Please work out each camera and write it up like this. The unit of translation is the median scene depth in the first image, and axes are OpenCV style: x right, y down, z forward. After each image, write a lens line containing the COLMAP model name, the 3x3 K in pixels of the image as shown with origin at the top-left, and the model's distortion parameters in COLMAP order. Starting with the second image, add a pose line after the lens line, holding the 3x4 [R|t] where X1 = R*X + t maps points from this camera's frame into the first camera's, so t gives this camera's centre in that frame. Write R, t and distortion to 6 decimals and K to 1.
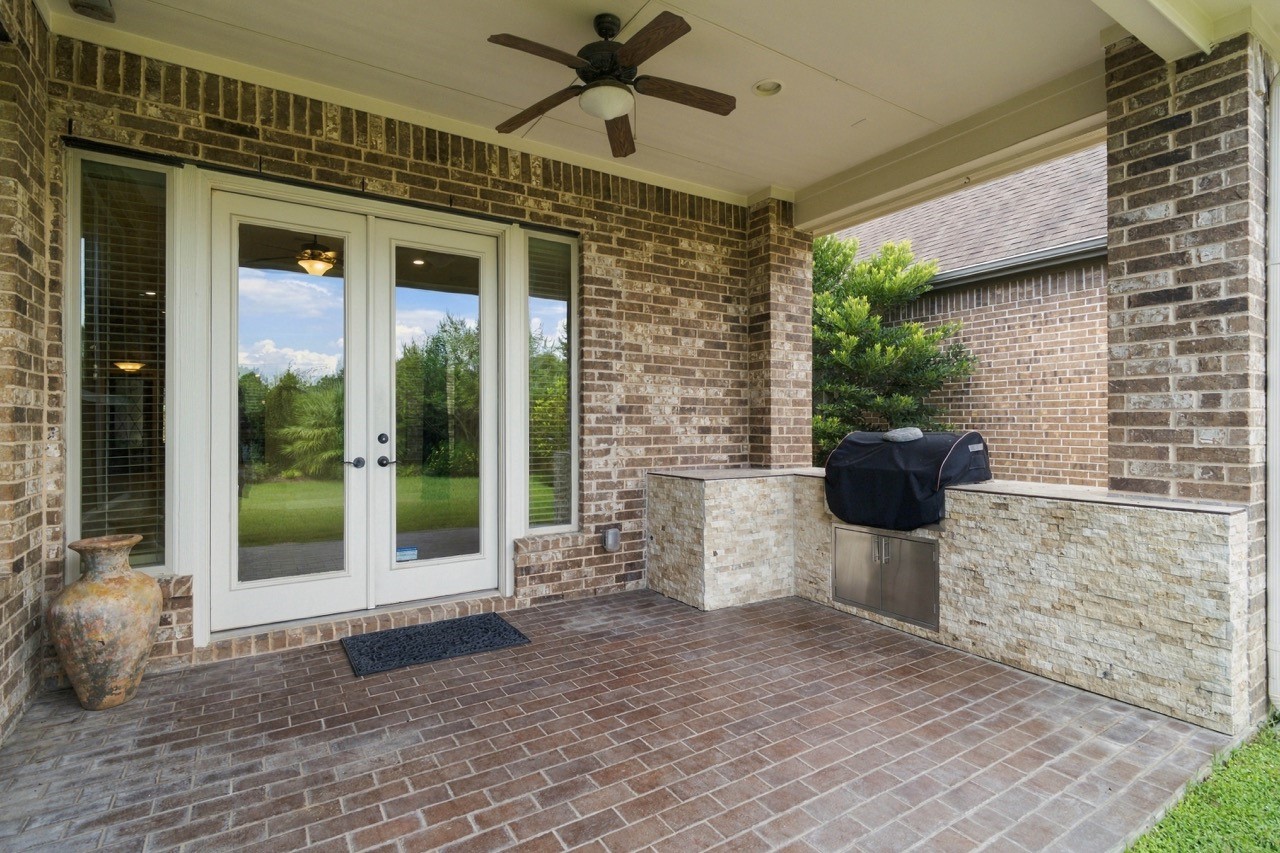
lens RADIAL K [[614.8, 0, 644.6], [0, 614.8, 421.5], [0, 0, 1]] dist [0.001867, -0.000618]
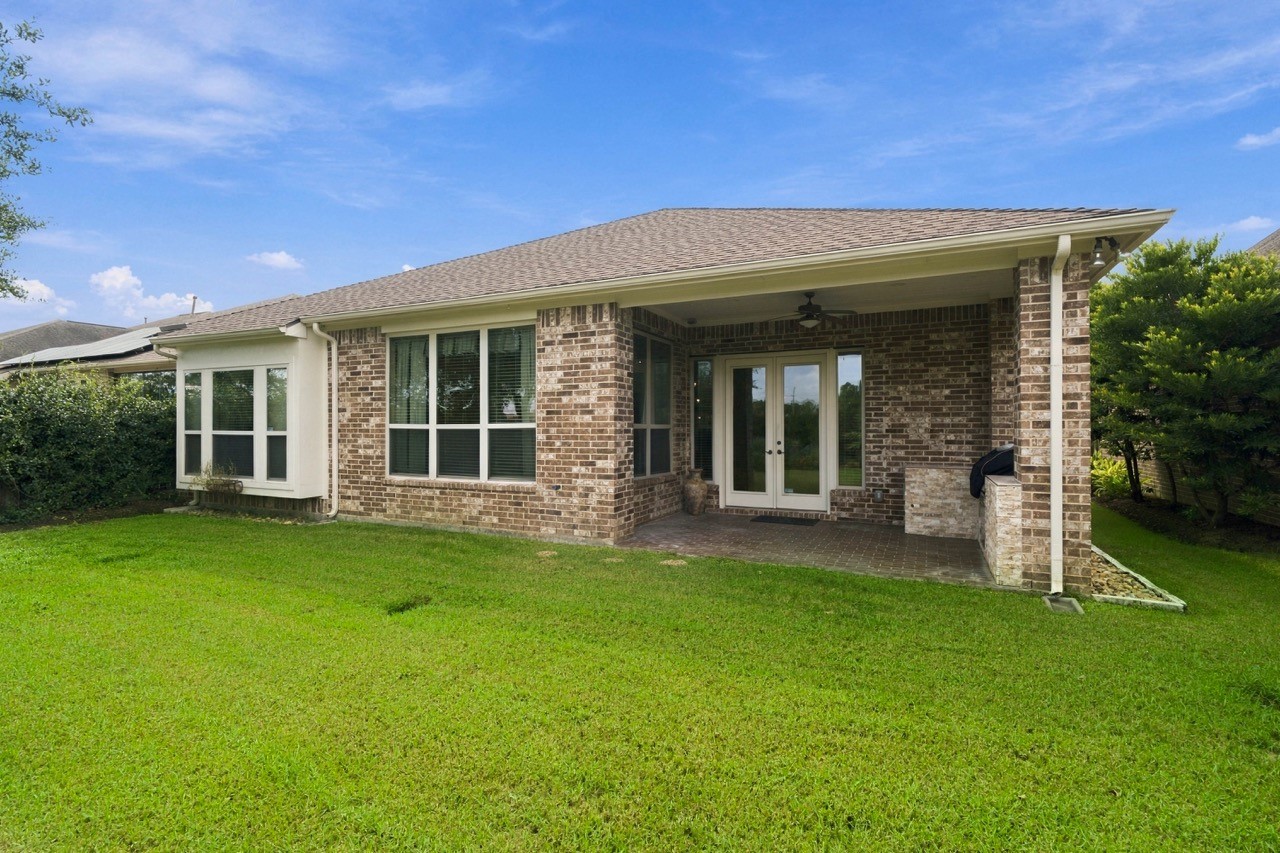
lens RADIAL K [[614.8, 0, 638.8], [0, 614.8, 428.1], [0, 0, 1]] dist [0.001867, -0.000618]
pose [[0.523774, 0.000375, -0.851857, 0.979931], [0.003079, 0.999993, 0.002333, -0.028589], [0.851852, -0.003845, 0.523769, -0.564406]]
